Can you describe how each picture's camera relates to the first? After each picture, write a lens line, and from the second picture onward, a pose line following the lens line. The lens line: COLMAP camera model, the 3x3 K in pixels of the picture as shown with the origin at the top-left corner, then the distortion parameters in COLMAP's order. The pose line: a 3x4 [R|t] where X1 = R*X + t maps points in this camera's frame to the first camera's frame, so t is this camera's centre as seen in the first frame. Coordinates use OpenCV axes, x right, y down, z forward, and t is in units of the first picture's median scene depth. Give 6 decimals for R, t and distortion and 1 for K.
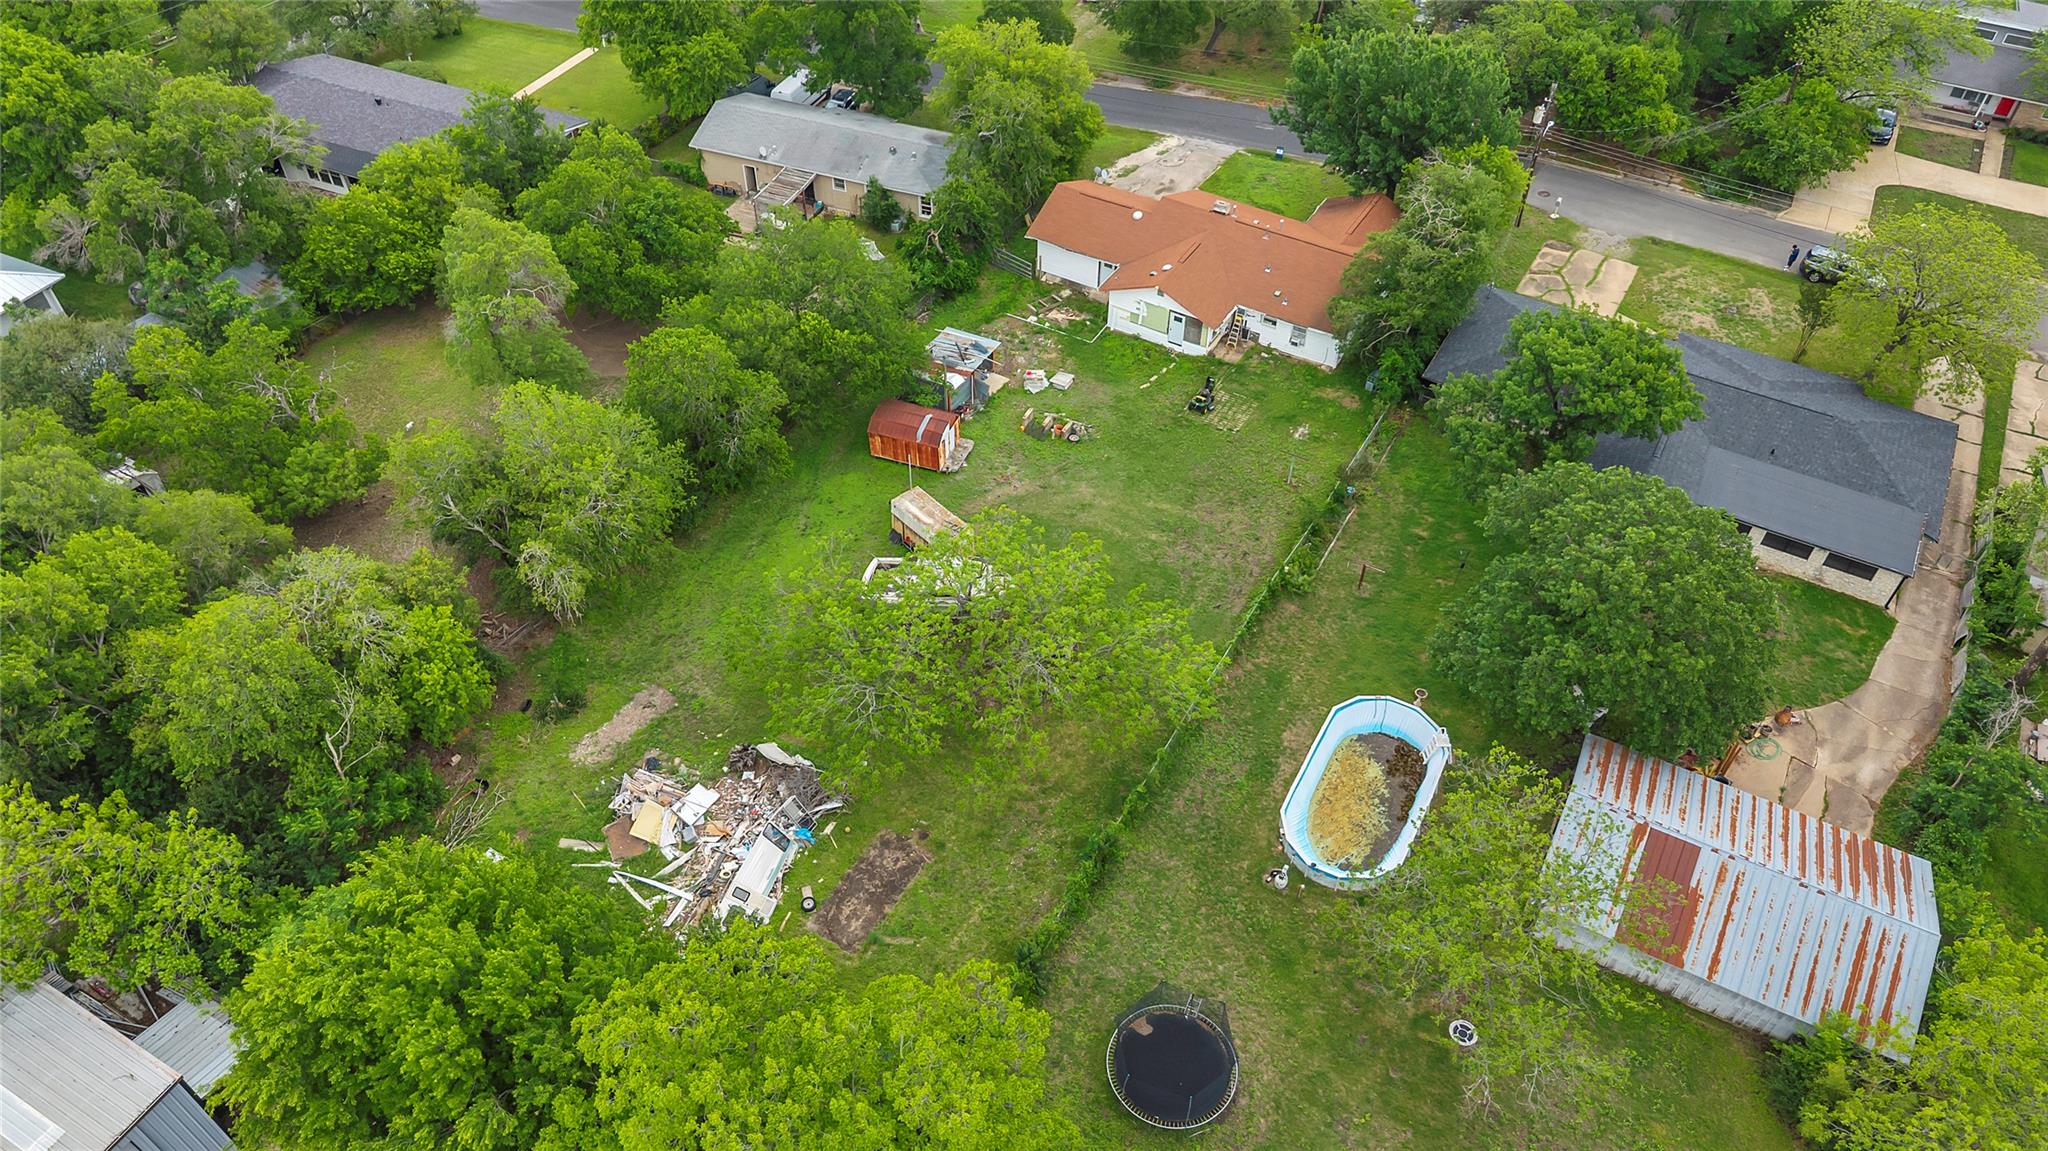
lens RADIAL K [[1385.8, 0, 1031.2], [0, 1385.8, 581.2], [0, 0, 1]] dist [0.022668, -0.006969]
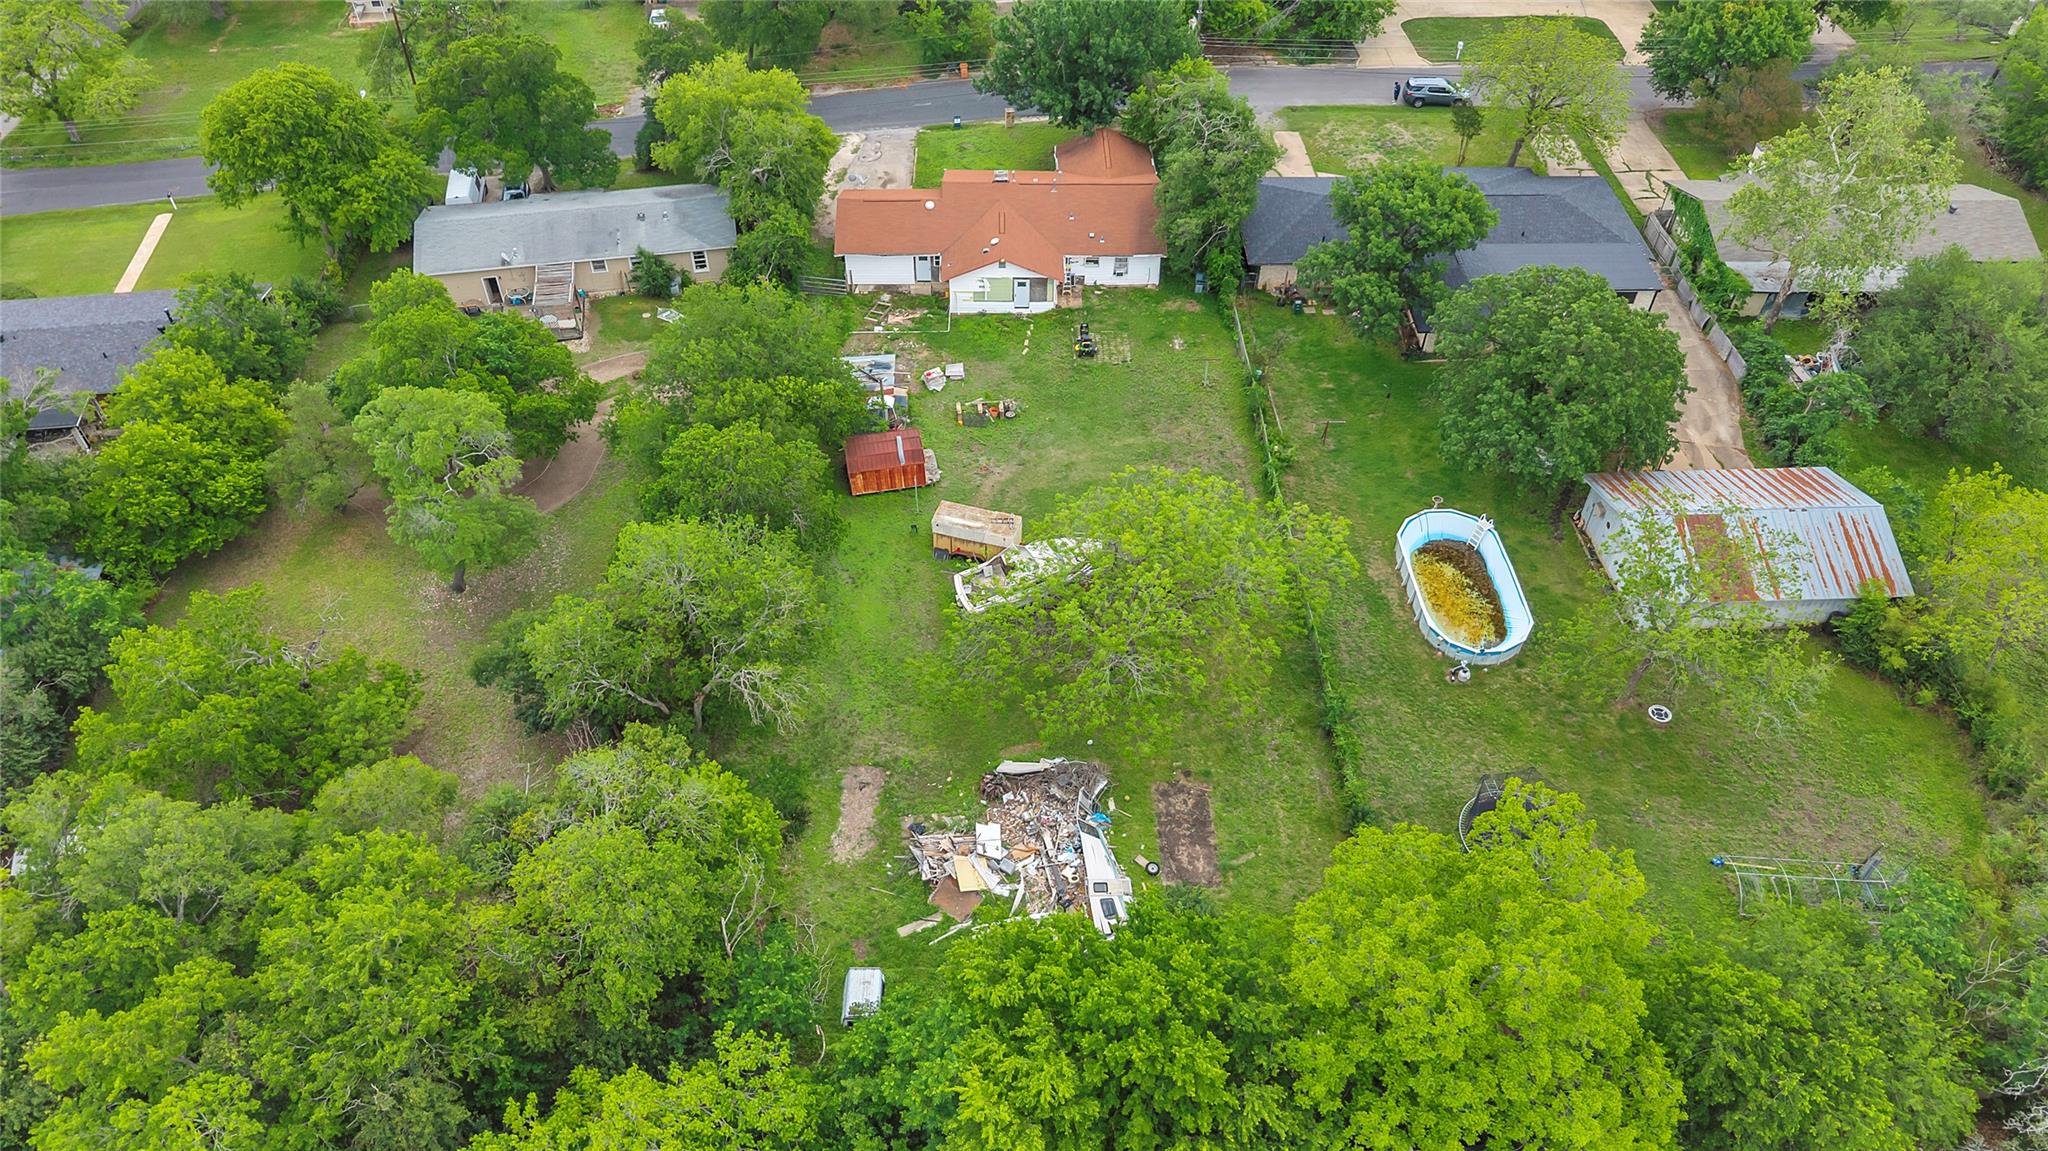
lens RADIAL K [[1408.0, 0, 1028.2], [0, 1408.0, 560.6], [0, 0, 1]] dist [0.056074, -0.075506]
pose [[0.851811, -0.368682, 0.372145, -0.369423], [0.371427, 0.926024, 0.067241, -0.062378], [-0.369405, 0.080948, 0.925736, 0.009694]]
